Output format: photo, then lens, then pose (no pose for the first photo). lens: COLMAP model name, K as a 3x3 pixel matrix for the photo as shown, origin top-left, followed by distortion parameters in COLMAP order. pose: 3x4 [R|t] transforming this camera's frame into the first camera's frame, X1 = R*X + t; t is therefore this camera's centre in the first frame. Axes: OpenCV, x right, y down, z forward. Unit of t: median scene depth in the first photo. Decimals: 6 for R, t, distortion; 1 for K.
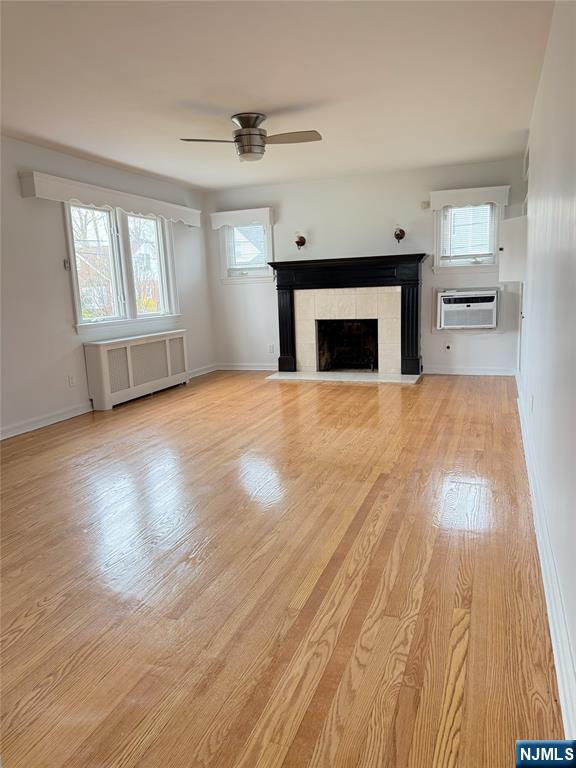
lens RADIAL K [[544.8, 0, 288.0], [0, 544.8, 384.0], [0, 0, 1]] dist [0.028575, -0.000130]
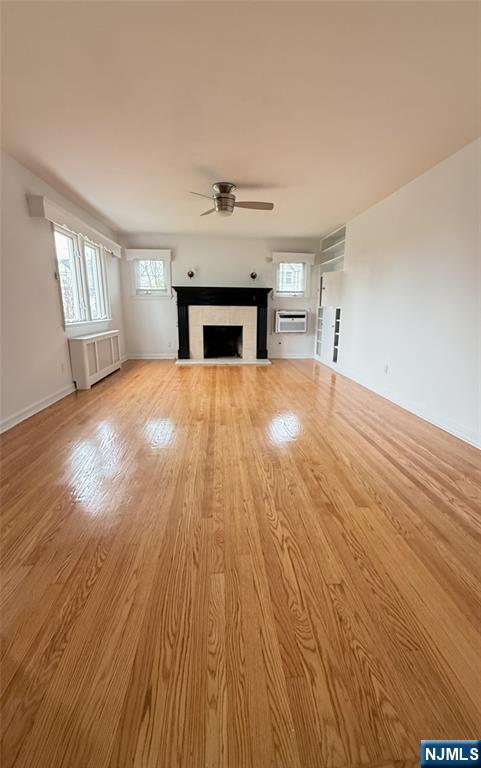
lens RADIAL K [[323.4, 0, 244.5], [0, 323.4, 386.5], [0, 0, 1]] dist [-0.000748, -0.000060]
pose [[0.903218, -0.056956, 0.425386, -0.272606], [0.033241, 0.997462, 0.062971, 0.003929], [-0.427893, -0.042737, 0.902819, 0.099288]]
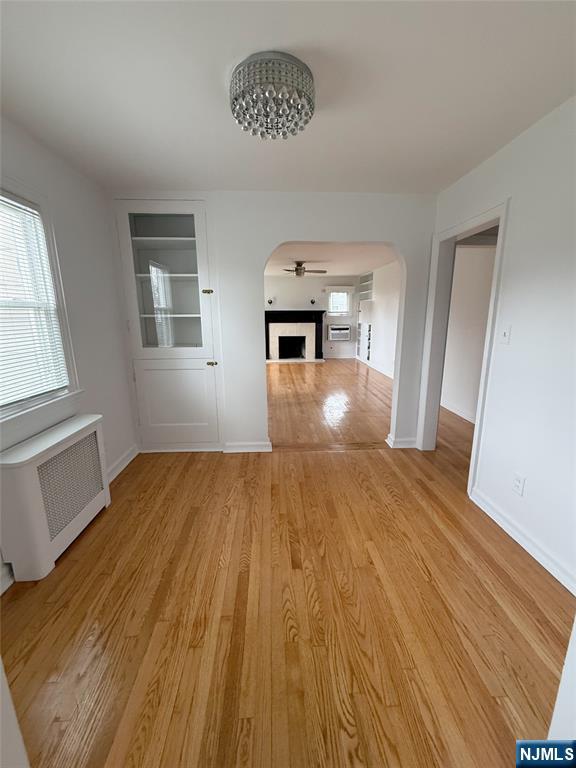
lens RADIAL K [[313.3, 0, 288.7], [0, 313.3, 383.8], [0, 0, 1]] dist [-0.000710, 0.000051]
pose [[0.915701, -0.057759, 0.397687, -0.491183], [0.043007, 0.998019, 0.045924, 0.026347], [-0.399552, -0.024949, 0.916371, -0.265495]]
